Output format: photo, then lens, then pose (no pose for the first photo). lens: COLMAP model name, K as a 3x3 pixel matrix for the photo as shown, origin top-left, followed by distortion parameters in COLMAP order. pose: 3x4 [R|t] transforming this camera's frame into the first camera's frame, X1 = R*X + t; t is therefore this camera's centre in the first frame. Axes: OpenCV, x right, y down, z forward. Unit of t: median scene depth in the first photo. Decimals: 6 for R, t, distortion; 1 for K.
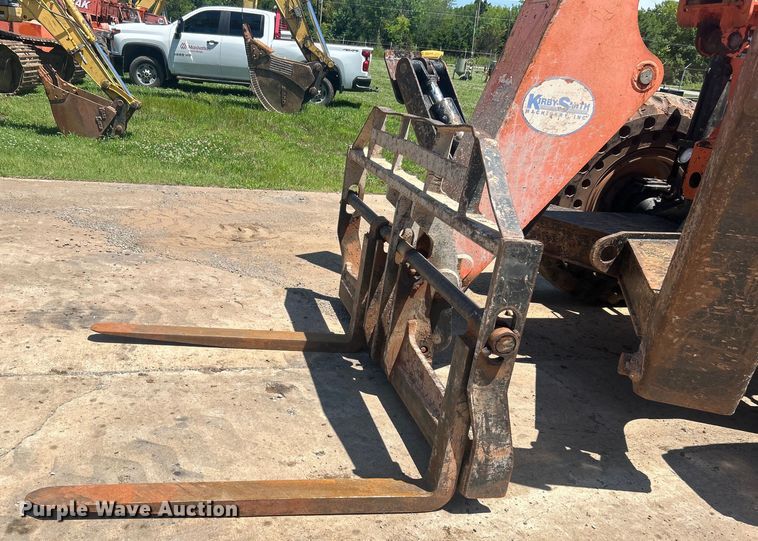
lens RADIAL K [[665.1, 0, 309.9], [0, 665.1, 333.7], [0, 0, 1]] dist [0.048902, -0.057143]
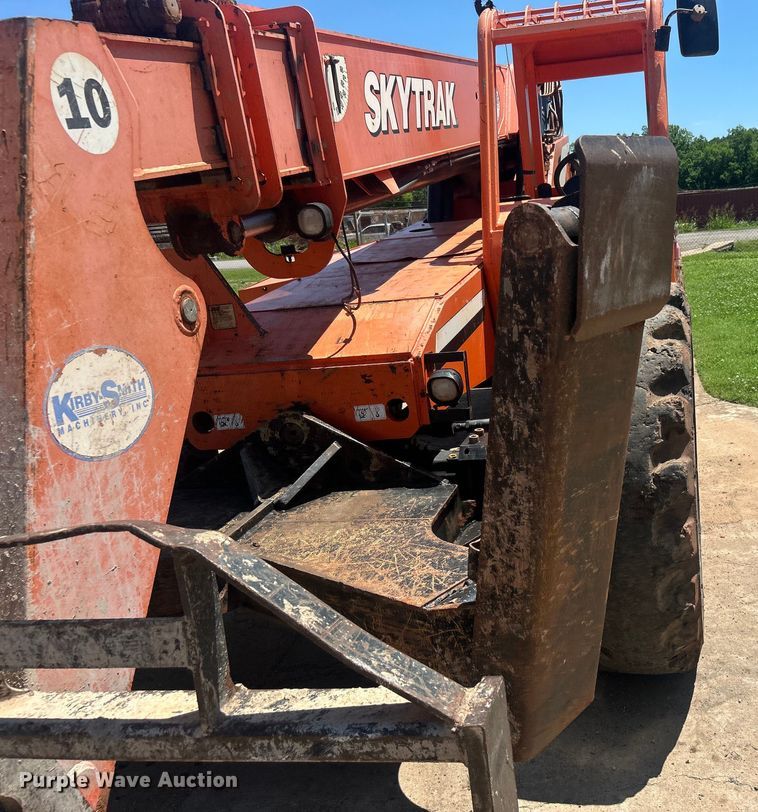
lens RADIAL K [[820.0, 0, 550.3], [0, 820.0, 400.2], [0, 0, 1]] dist [0.038057, -0.039616]
pose [[0.298898, -0.321802, 0.898389, -0.075757], [0.470515, 0.868736, 0.154638, -0.254817], [-0.830226, 0.376484, 0.411076, 0.431151]]
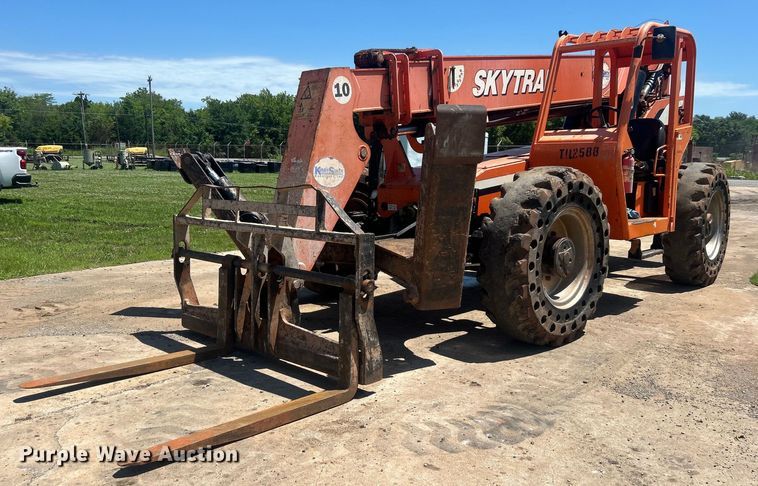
lens RADIAL K [[656.0, 0, 379.0], [0, 656.0, 243.0], [0, 0, 1]] dist [0.108440, -0.201108]
pose [[0.797996, -0.158191, 0.581531, -0.521371], [0.292896, 0.945112, -0.144827, 0.120298], [-0.526702, 0.285900, 0.800529, -0.378937]]
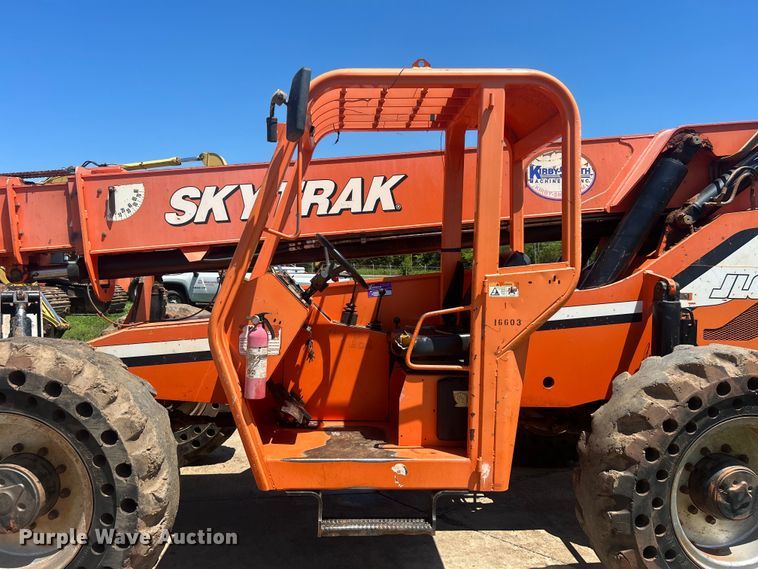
lens RADIAL K [[575.1, 0, 378.4], [0, 575.1, 288.3], [0, 0, 1]] dist [0.033535, -0.043784]
pose [[0.994302, -0.057621, -0.089688, 1.484674], [0.020360, 0.928489, -0.370802, 0.087552], [0.104641, 0.366863, 0.924371, -0.100542]]
